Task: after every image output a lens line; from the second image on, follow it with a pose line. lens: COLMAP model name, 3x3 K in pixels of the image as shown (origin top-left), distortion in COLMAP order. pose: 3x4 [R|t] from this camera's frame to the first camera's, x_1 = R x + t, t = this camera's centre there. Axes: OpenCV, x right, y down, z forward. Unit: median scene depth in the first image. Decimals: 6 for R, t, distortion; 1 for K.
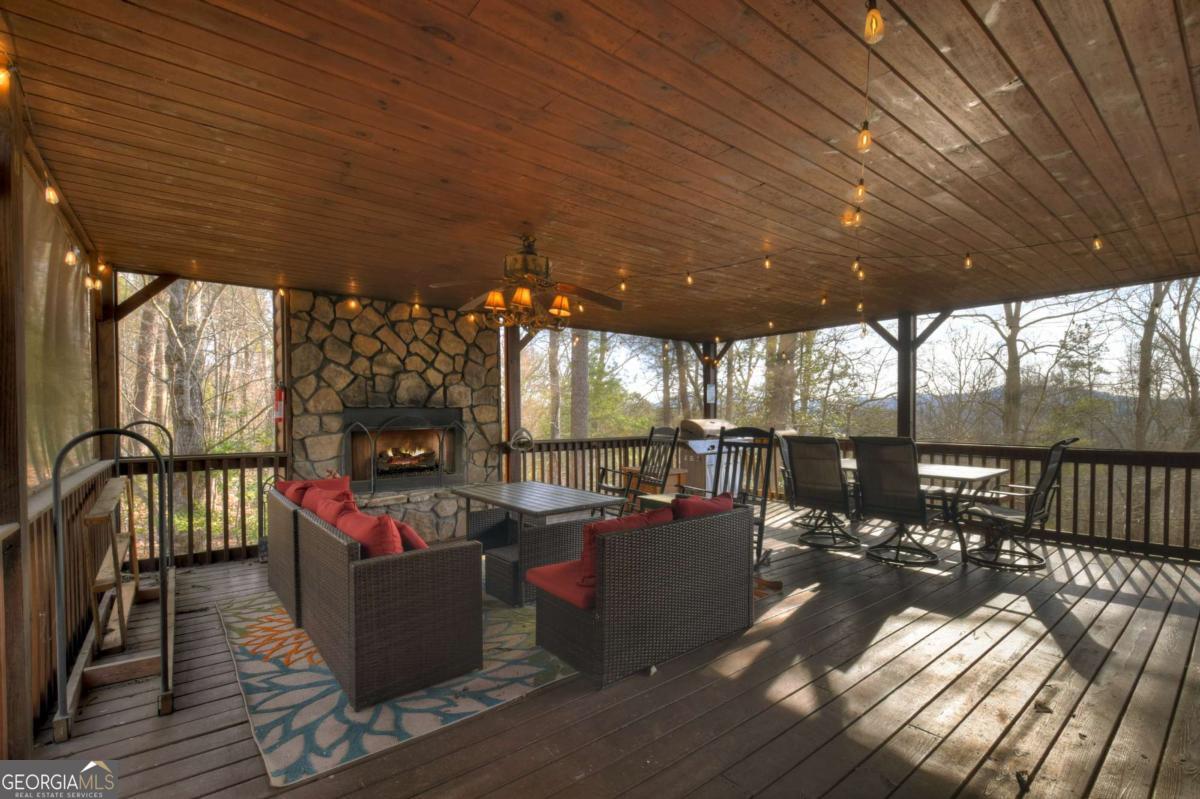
lens RADIAL K [[531.9, 0, 600.1], [0, 531.9, 419.9], [0, 0, 1]] dist [0.020703, -0.037039]
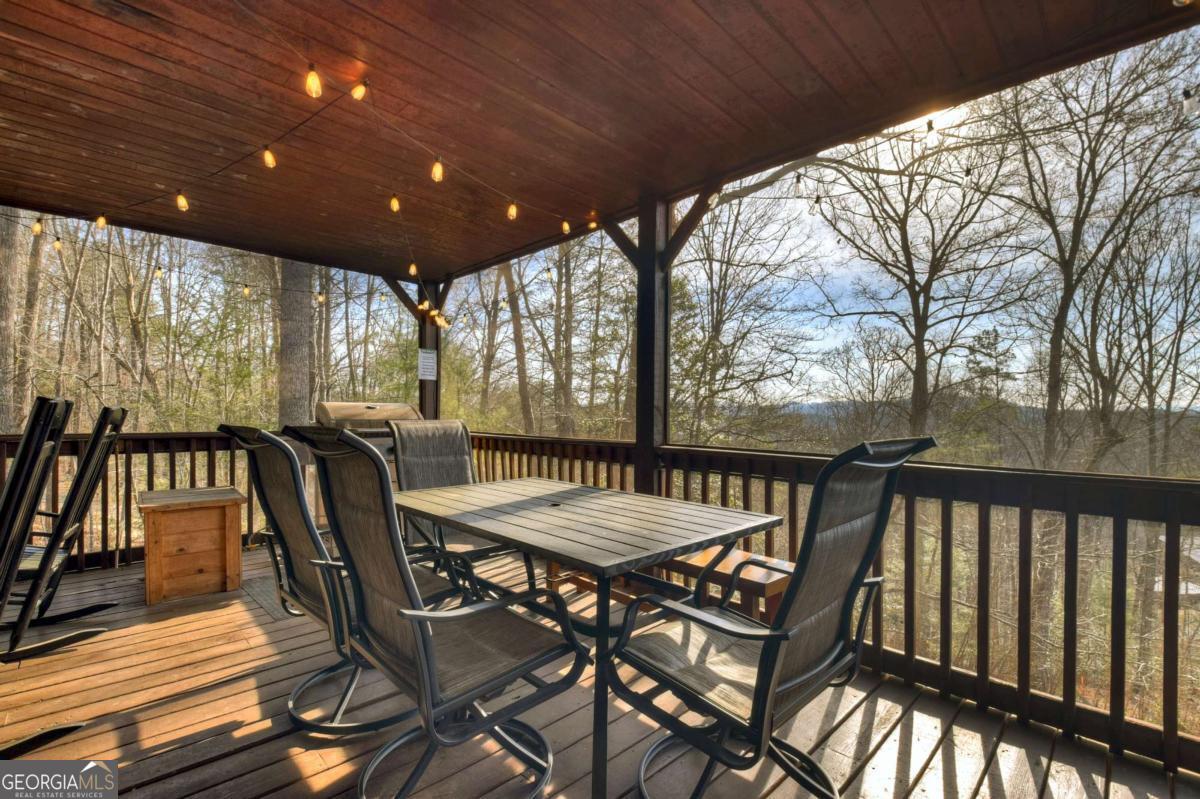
lens RADIAL K [[531.9, 0, 600.1], [0, 531.9, 419.9], [0, 0, 1]] dist [0.020703, -0.037039]
pose [[0.994271, 0.010496, 0.106375, 0.103755], [-0.010121, 0.999941, -0.004062, 0.003949], [-0.106411, 0.002962, 0.994318, 0.107877]]
